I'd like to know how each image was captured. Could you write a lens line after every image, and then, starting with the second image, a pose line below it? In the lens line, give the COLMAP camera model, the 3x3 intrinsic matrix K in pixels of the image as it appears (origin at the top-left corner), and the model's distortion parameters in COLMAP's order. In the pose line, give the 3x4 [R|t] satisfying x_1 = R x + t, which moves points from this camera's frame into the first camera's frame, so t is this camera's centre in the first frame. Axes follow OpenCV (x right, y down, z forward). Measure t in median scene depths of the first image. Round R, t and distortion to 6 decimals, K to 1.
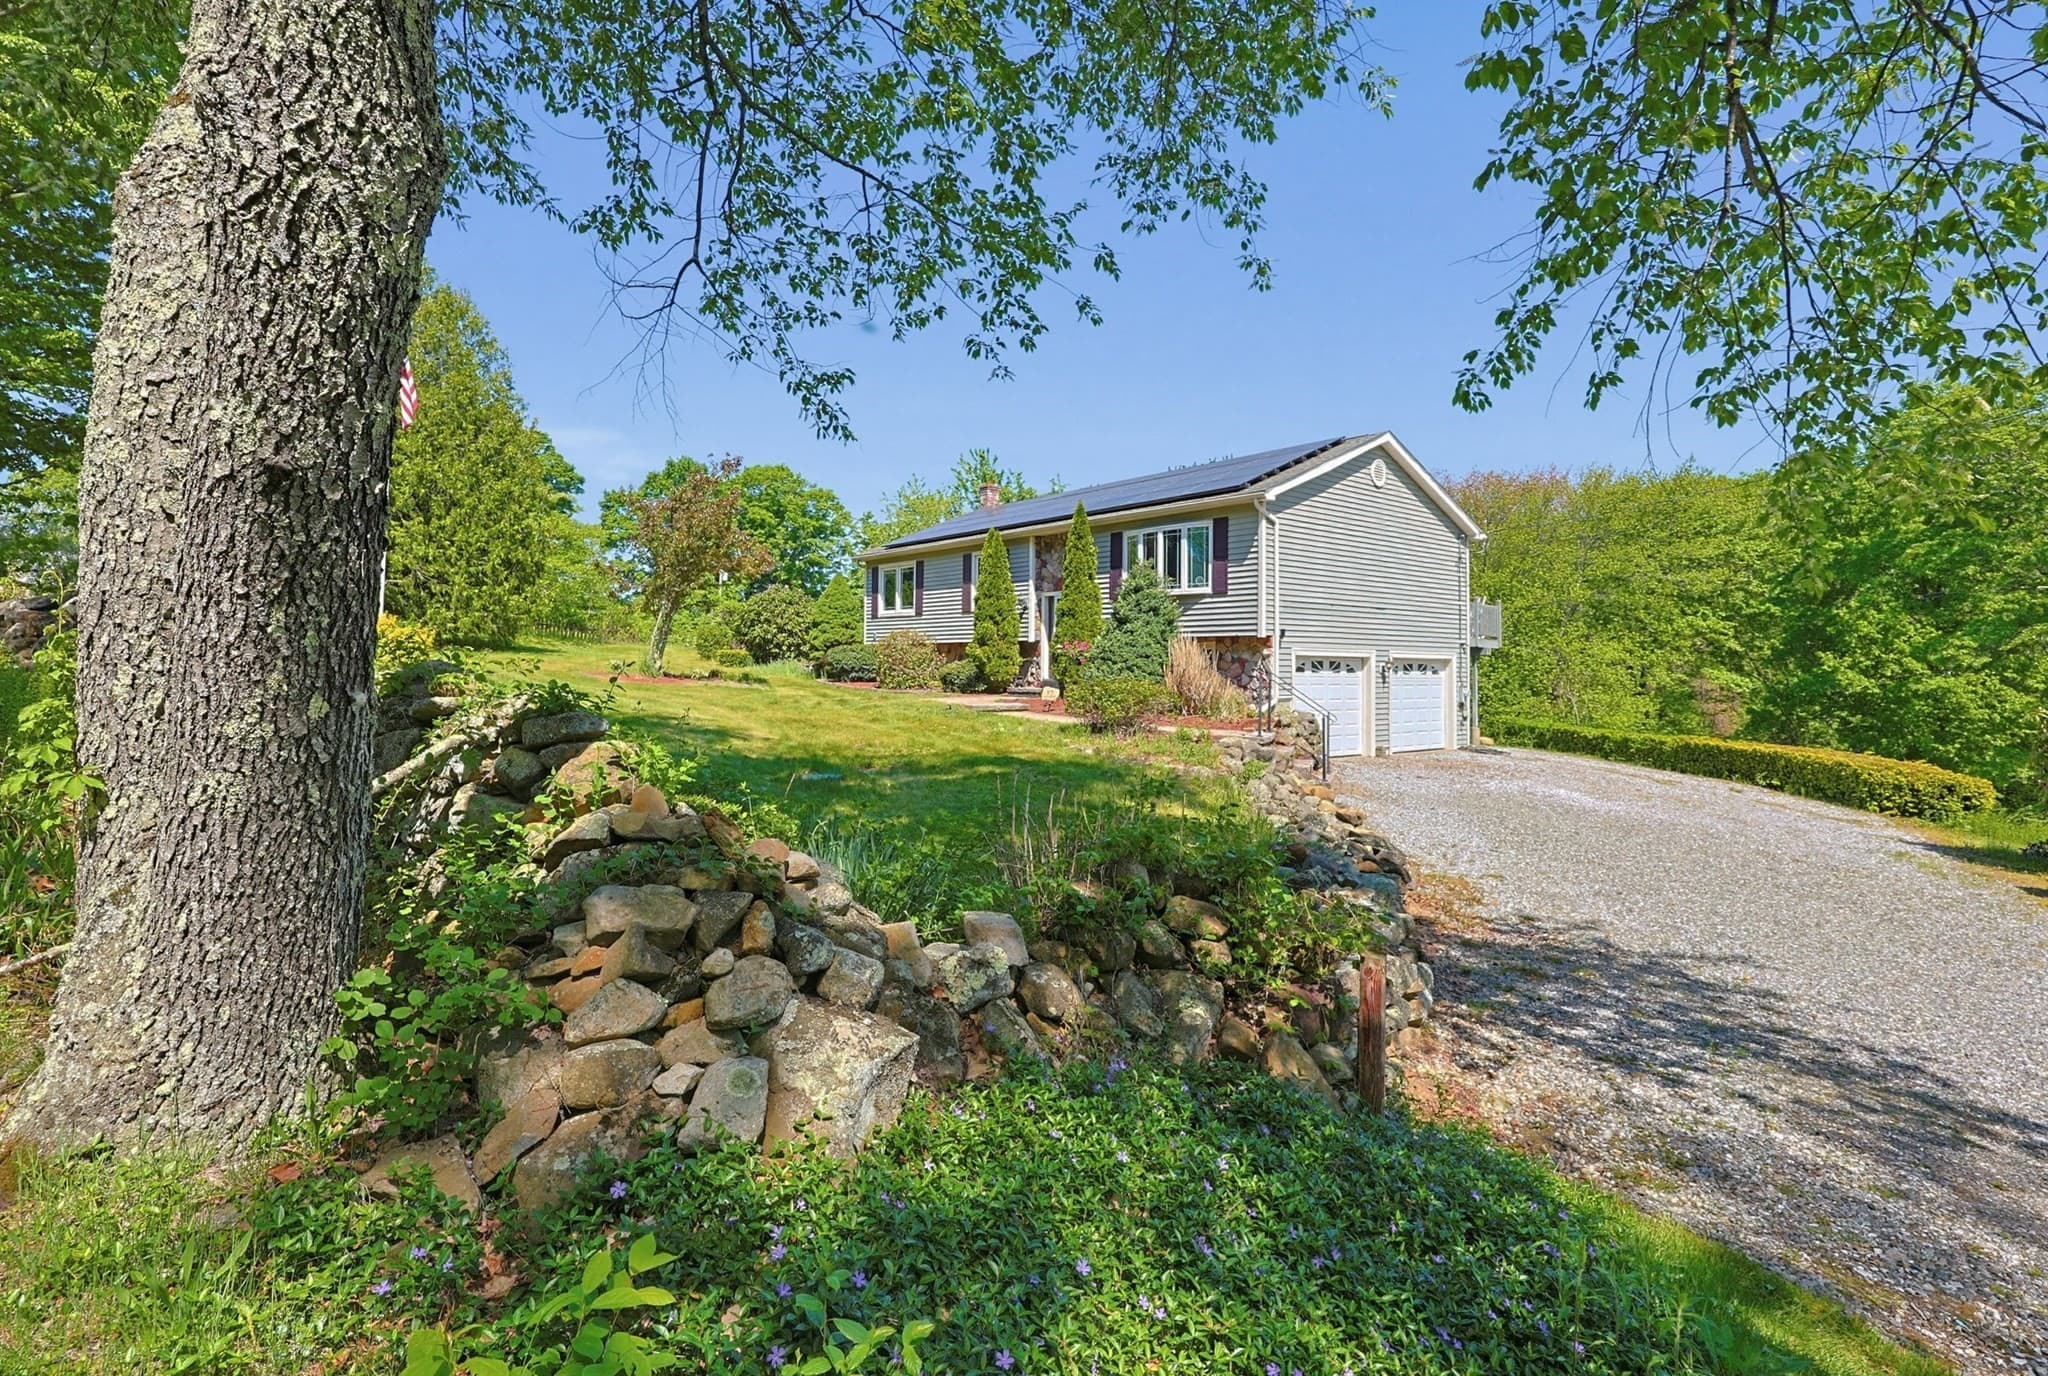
lens RADIAL K [[944.1, 0, 1032.6], [0, 944.1, 650.0], [0, 0, 1]] dist [-0.000221, 0.000007]
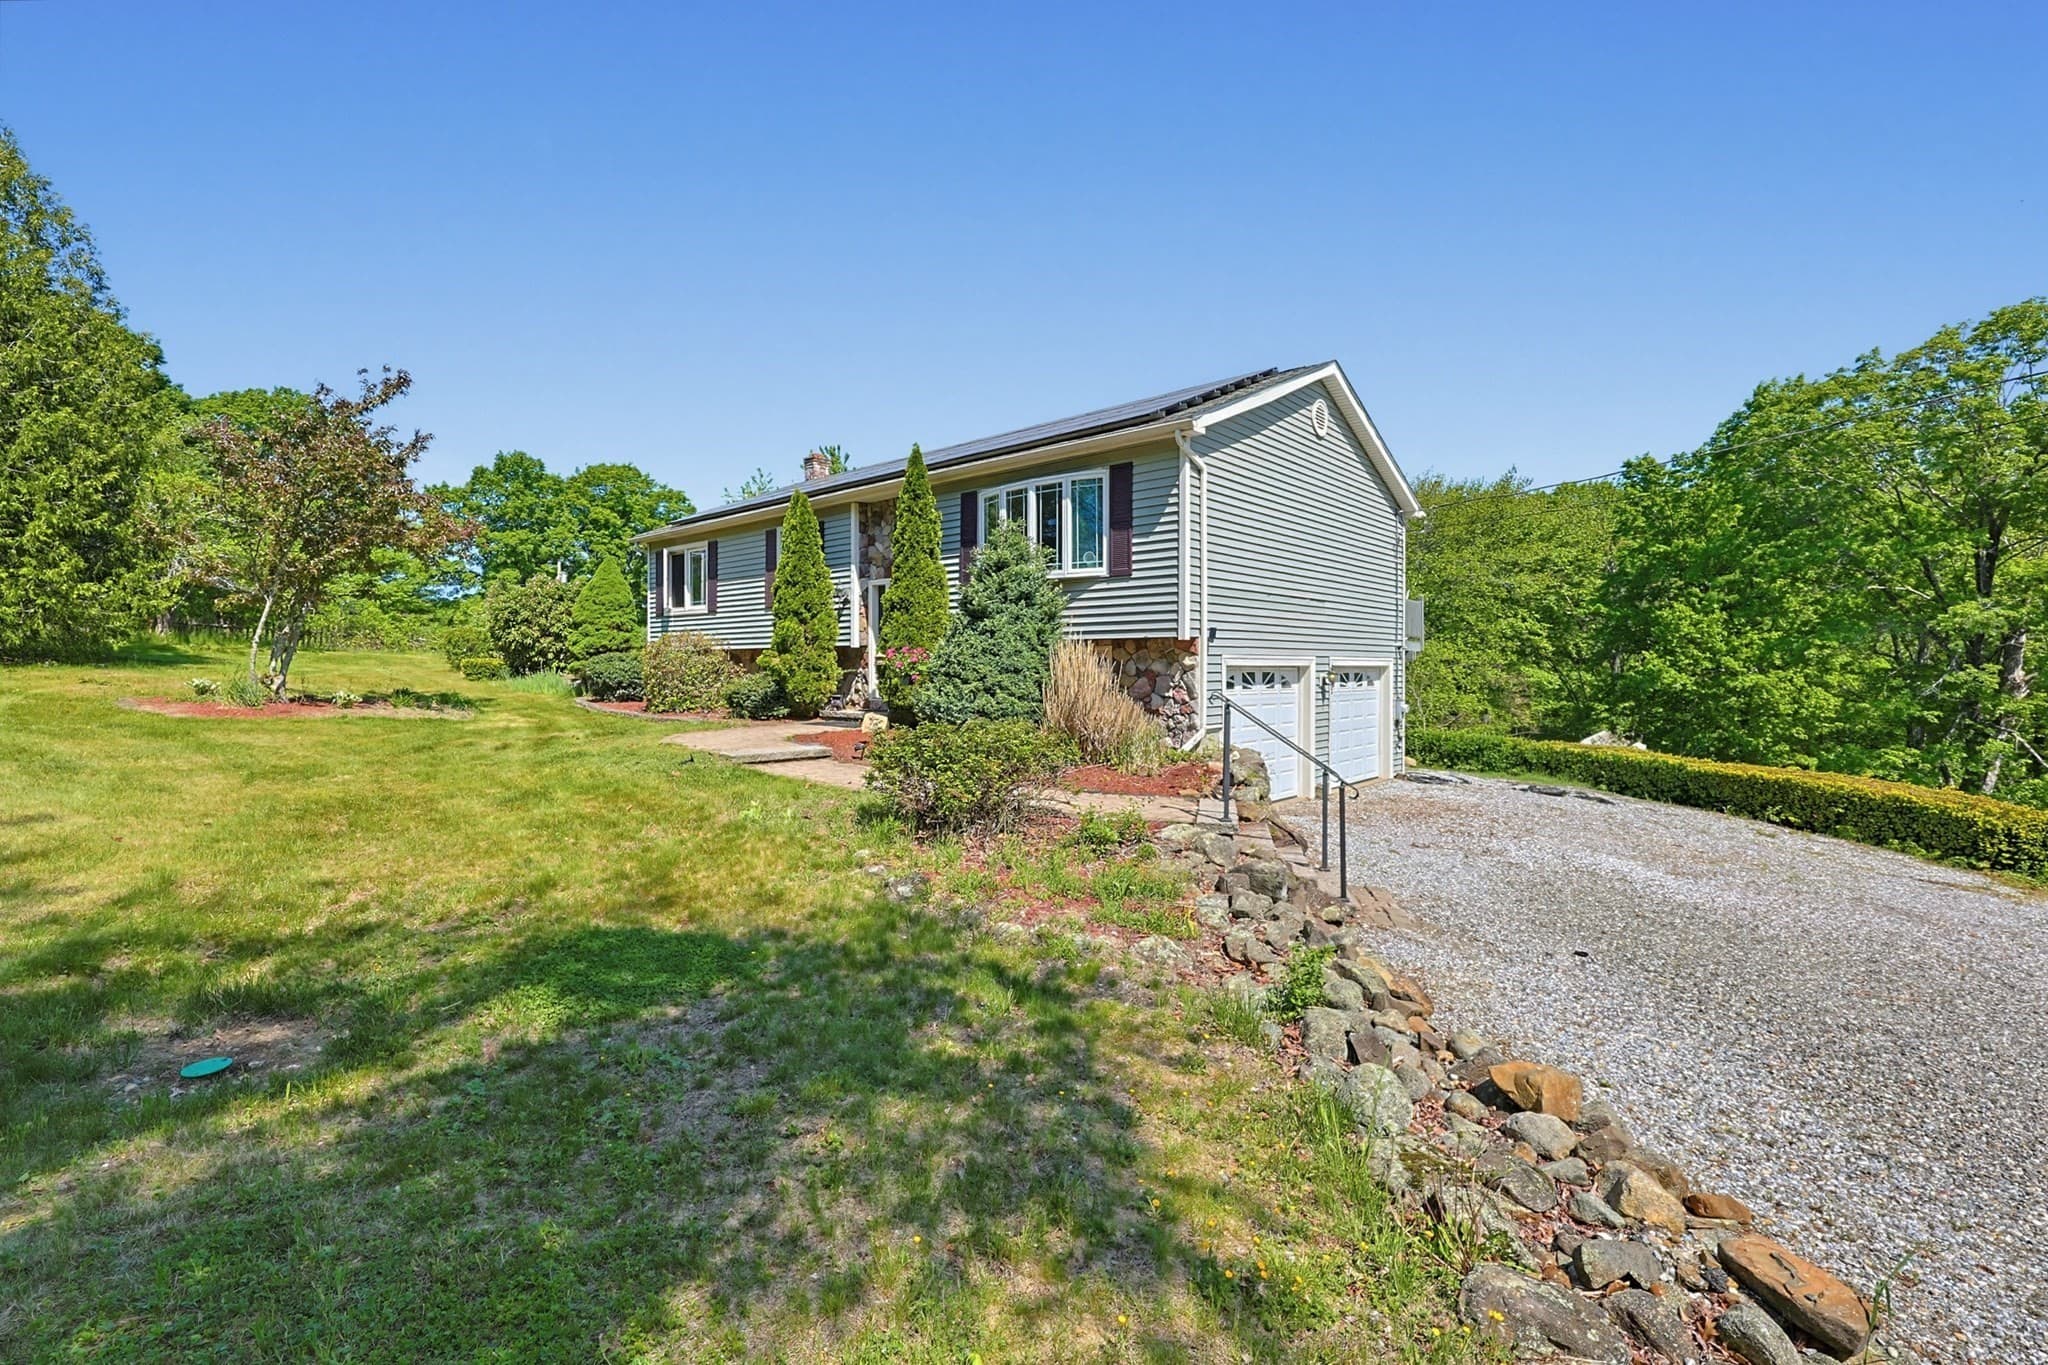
lens RADIAL K [[877.6, 0, 1026.7], [0, 877.6, 655.1], [0, 0, 1]] dist [0.001308, 0.000110]
pose [[0.988877, -0.007010, 0.148568, 0.032523], [0.006466, 0.999971, 0.004142, -0.004963], [-0.148592, -0.003135, 0.988894, 0.333800]]
